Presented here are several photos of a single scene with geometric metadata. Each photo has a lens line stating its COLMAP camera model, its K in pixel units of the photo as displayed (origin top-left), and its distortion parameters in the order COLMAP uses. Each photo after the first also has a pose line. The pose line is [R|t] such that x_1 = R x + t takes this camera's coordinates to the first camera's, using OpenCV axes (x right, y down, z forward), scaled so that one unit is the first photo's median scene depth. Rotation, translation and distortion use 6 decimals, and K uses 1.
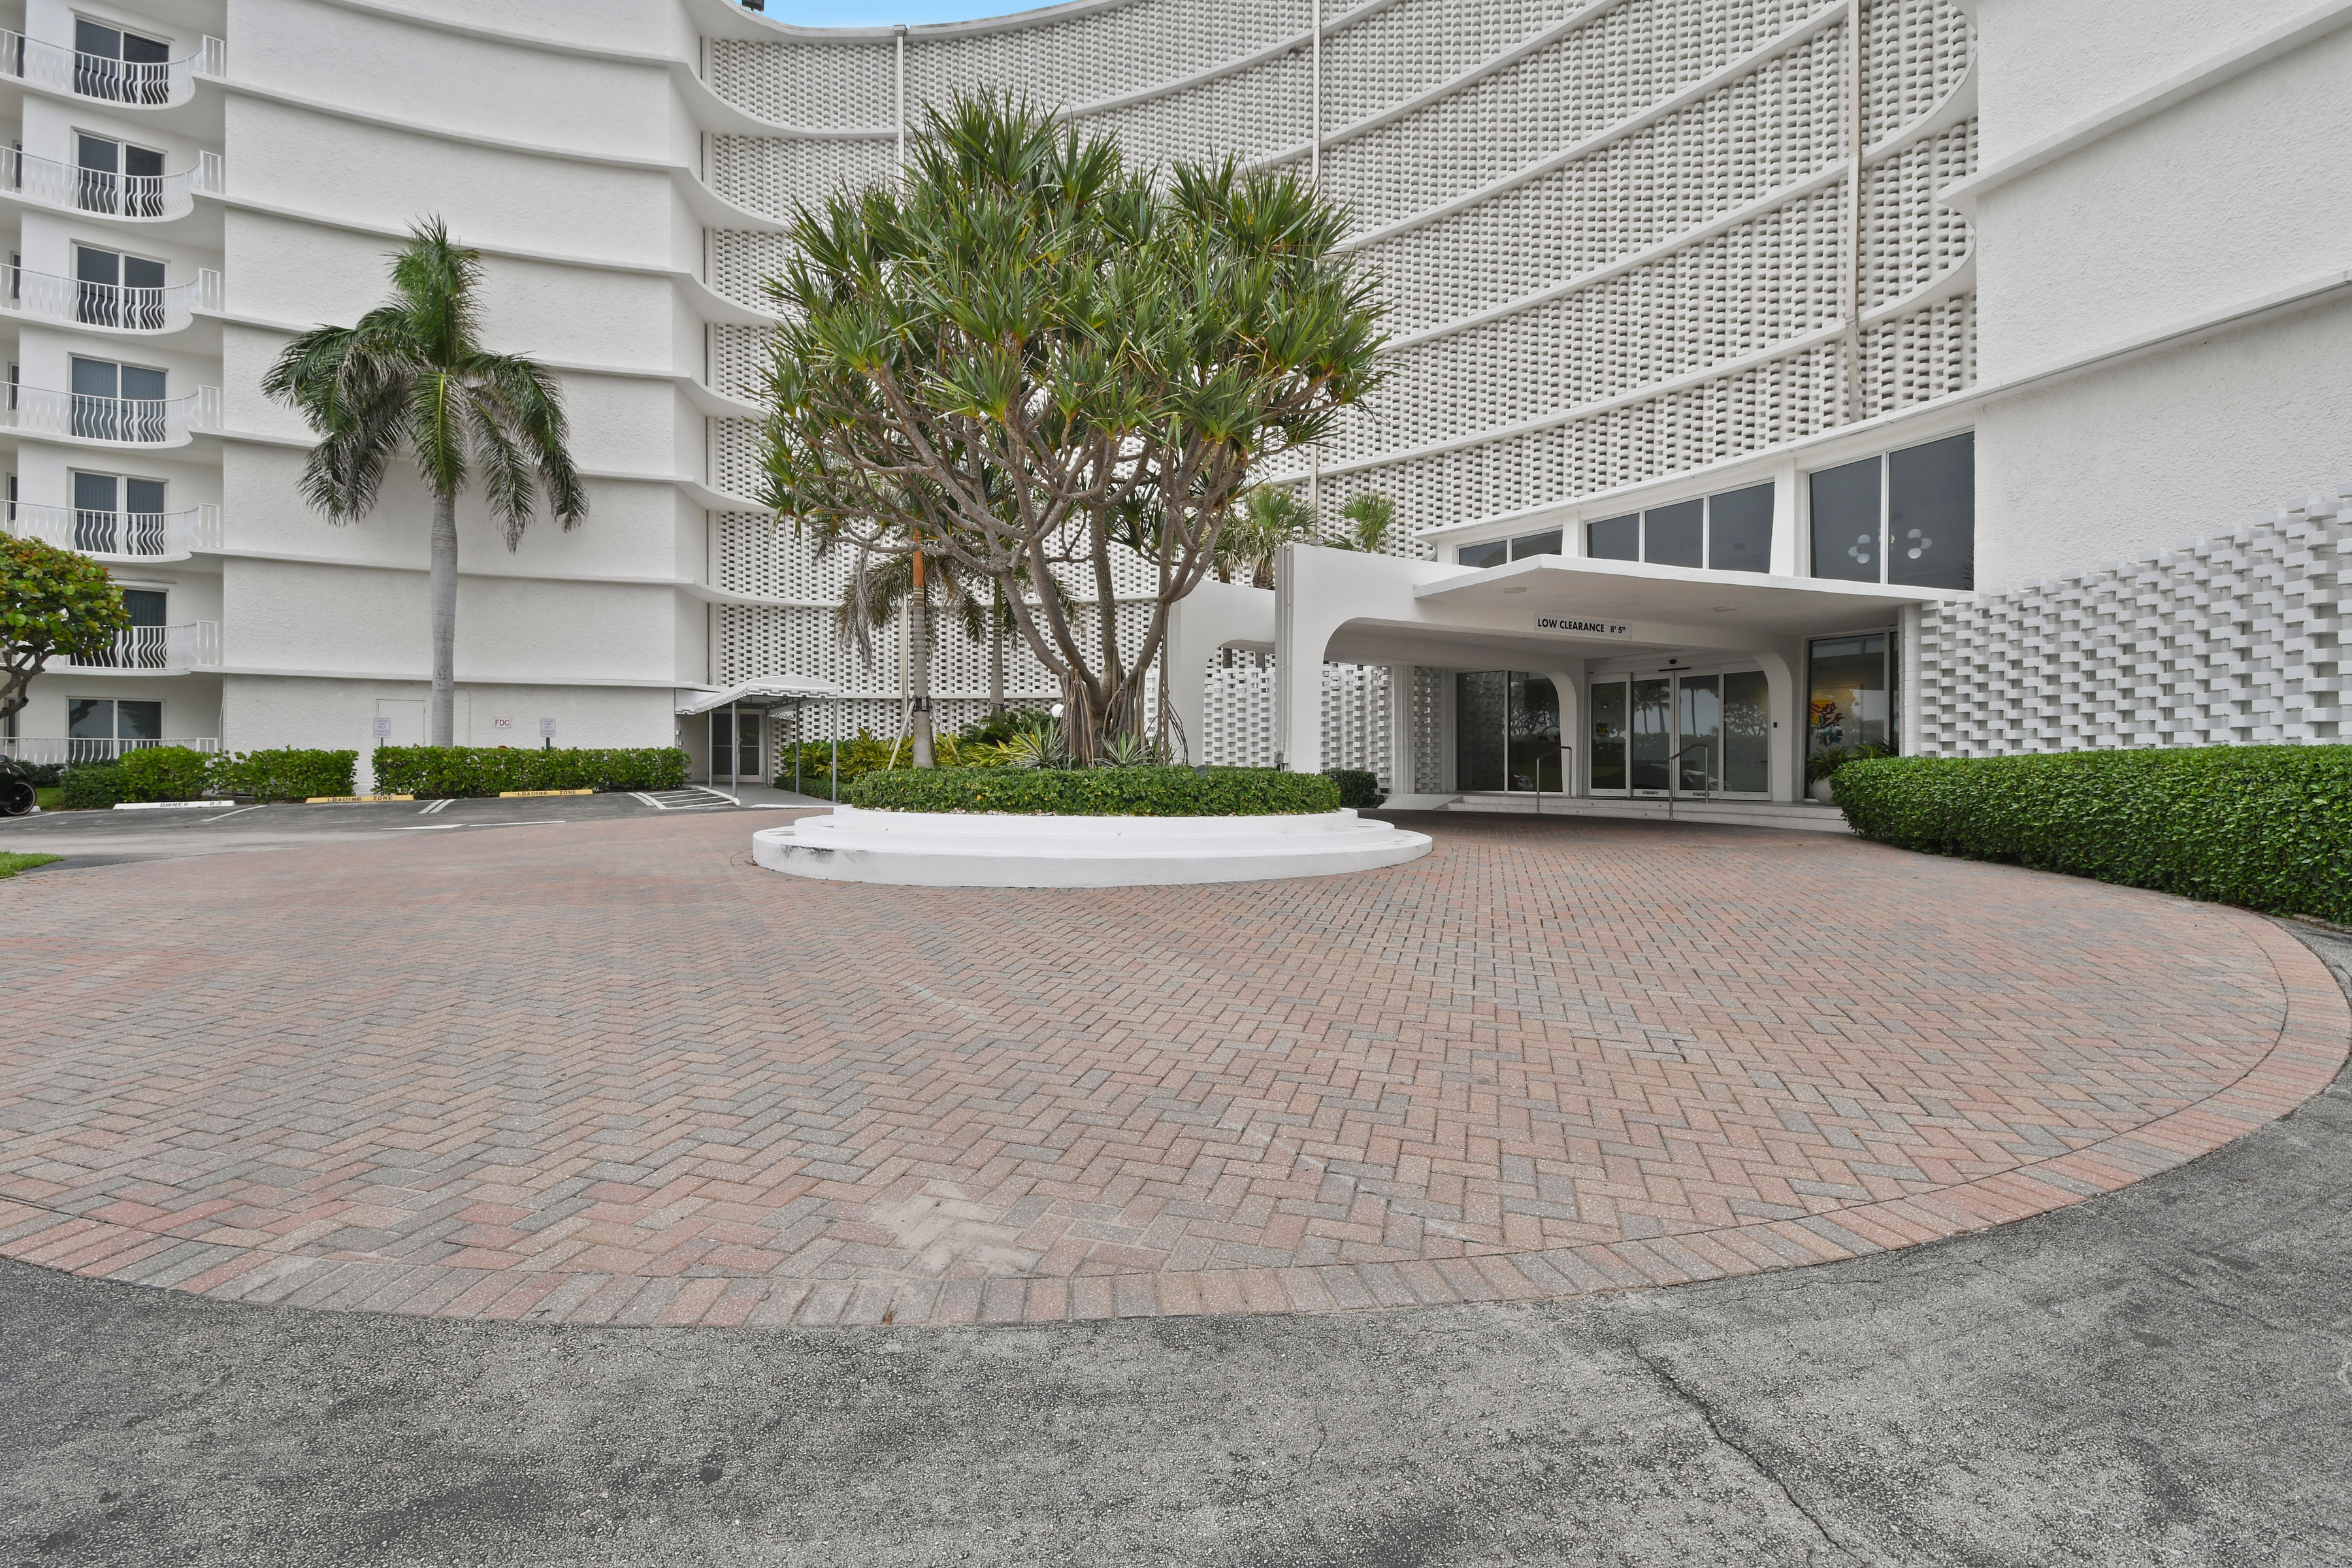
lens RADIAL K [[1032.6, 0, 1176.0], [0, 1032.6, 784.0], [0, 0, 1]] dist [0.001418, 0.000052]
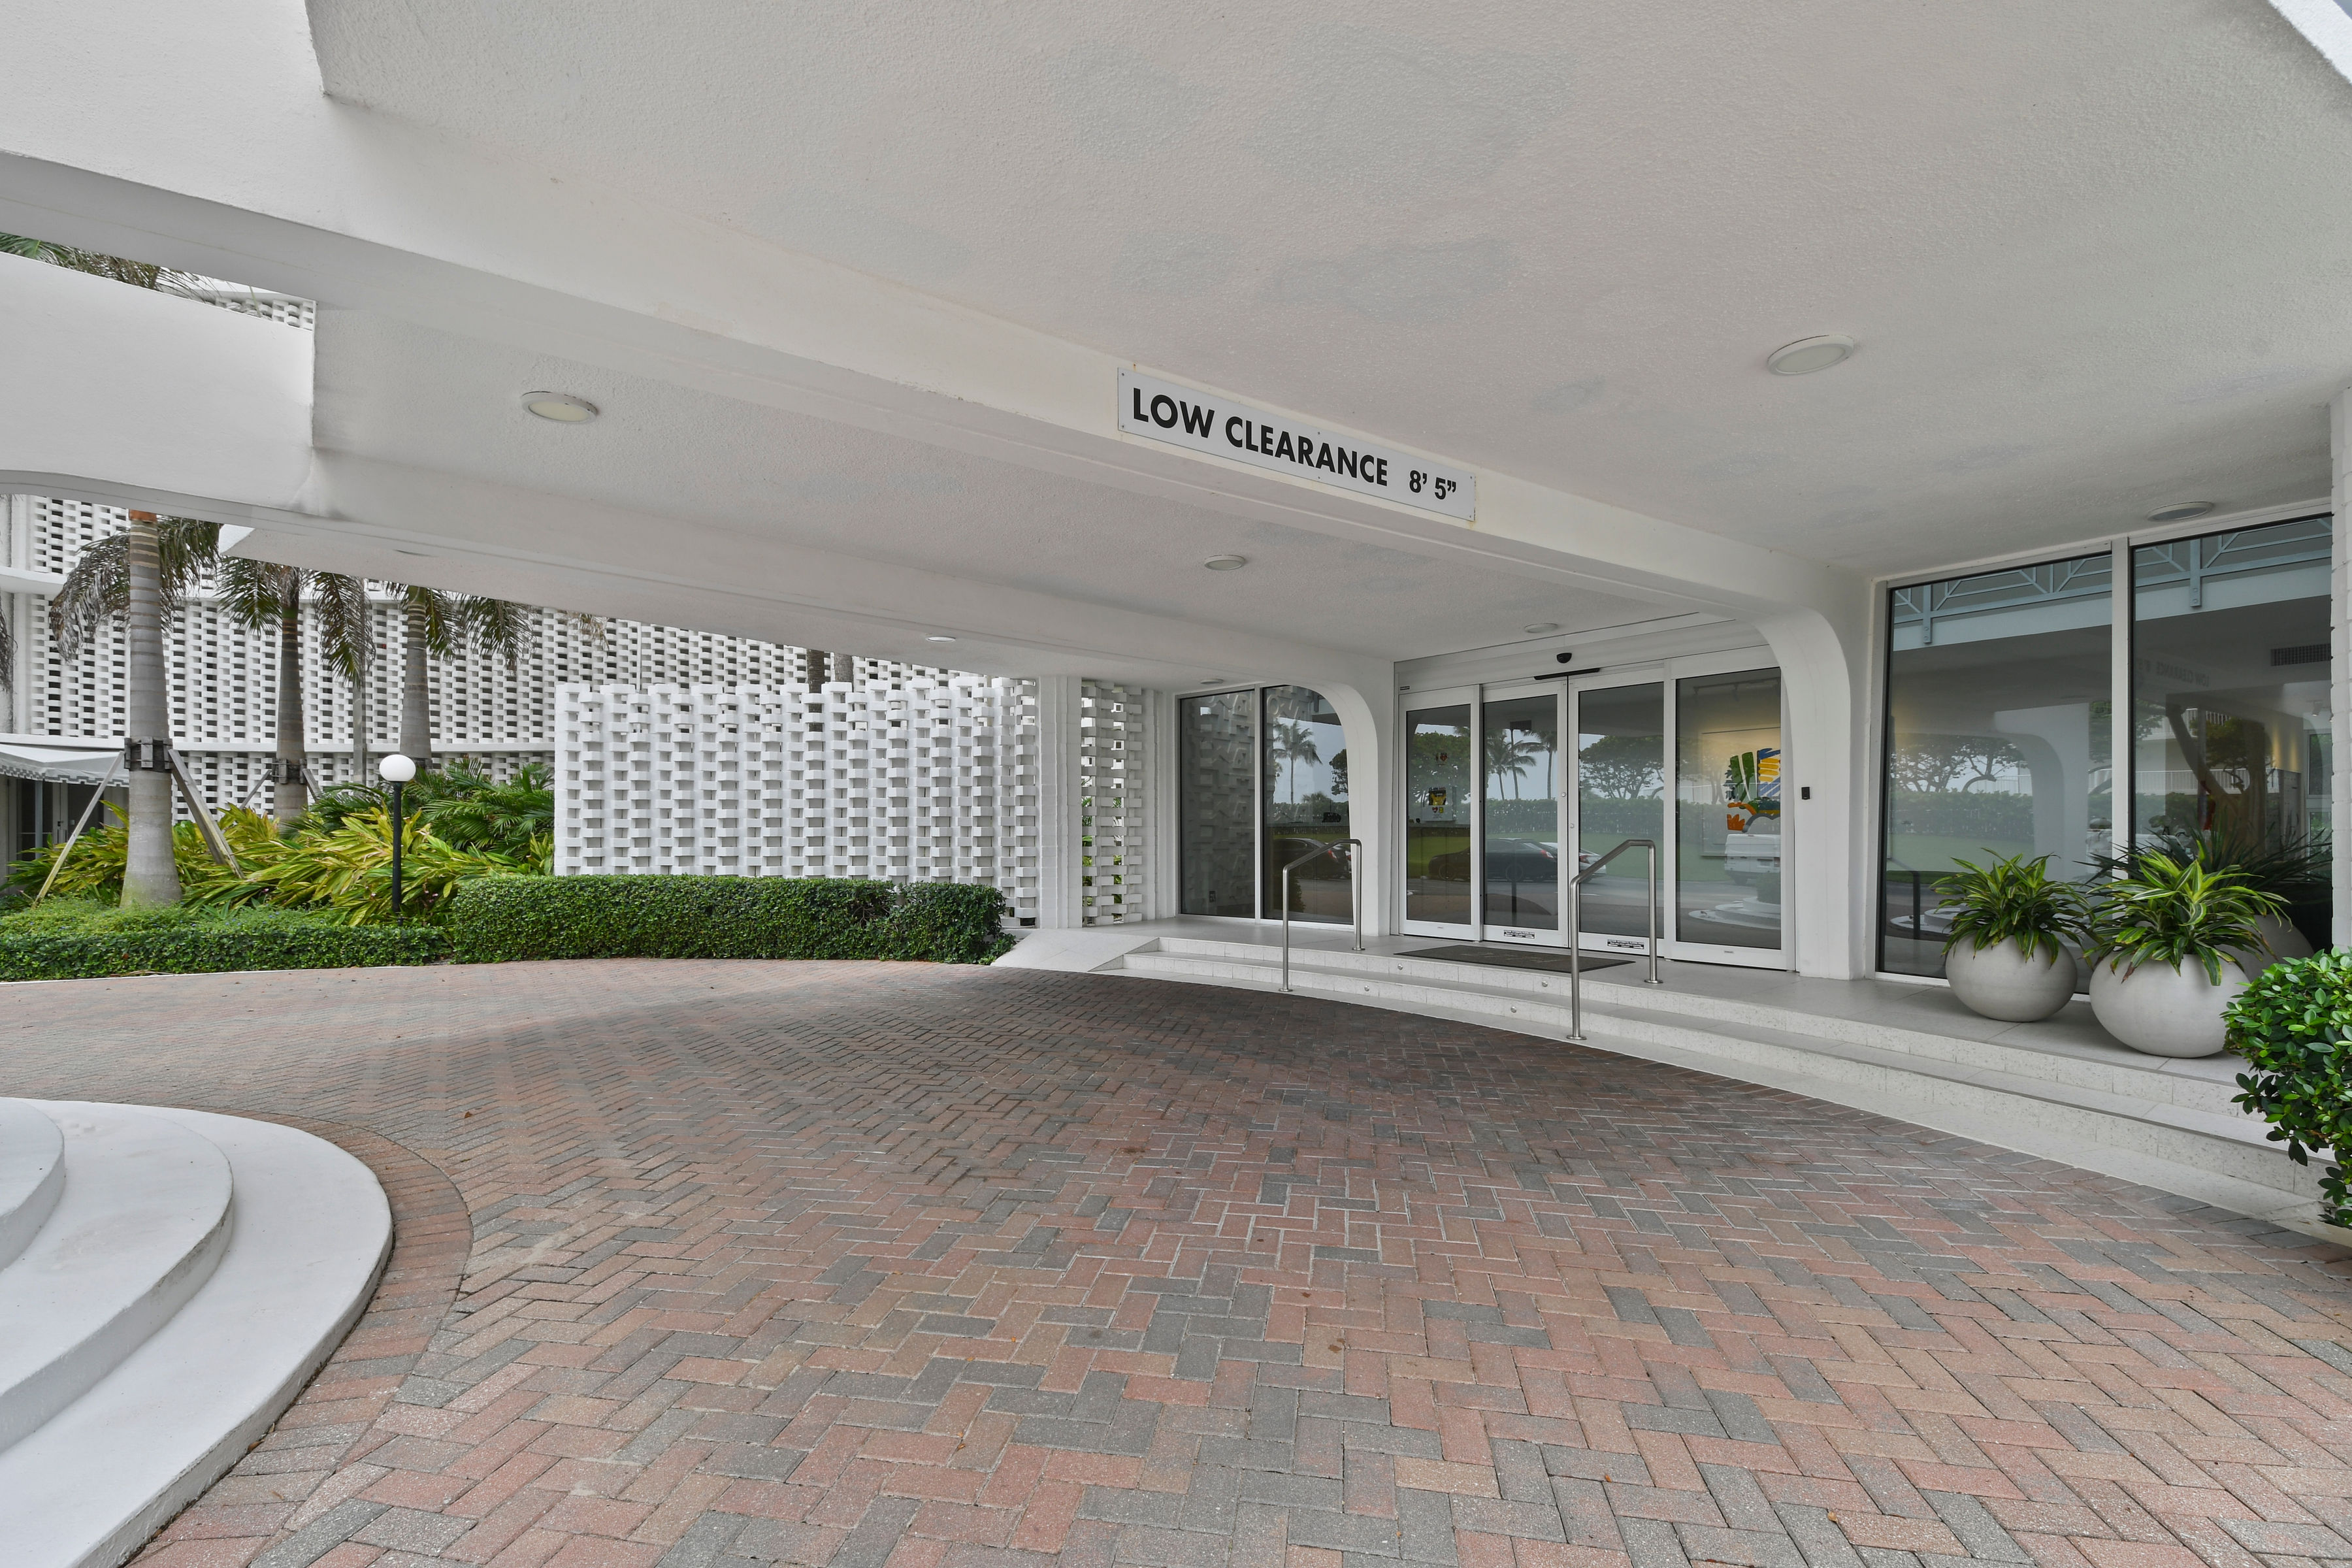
lens RADIAL K [[1032.6, 0, 1176.0], [0, 1032.6, 784.0], [0, 0, 1]] dist [0.001418, 0.000052]
pose [[0.992353, -0.008213, 0.123156, 0.213043], [0.016429, 0.997695, -0.065840, -0.026987], [-0.122332, 0.067360, 0.990201, 0.482360]]
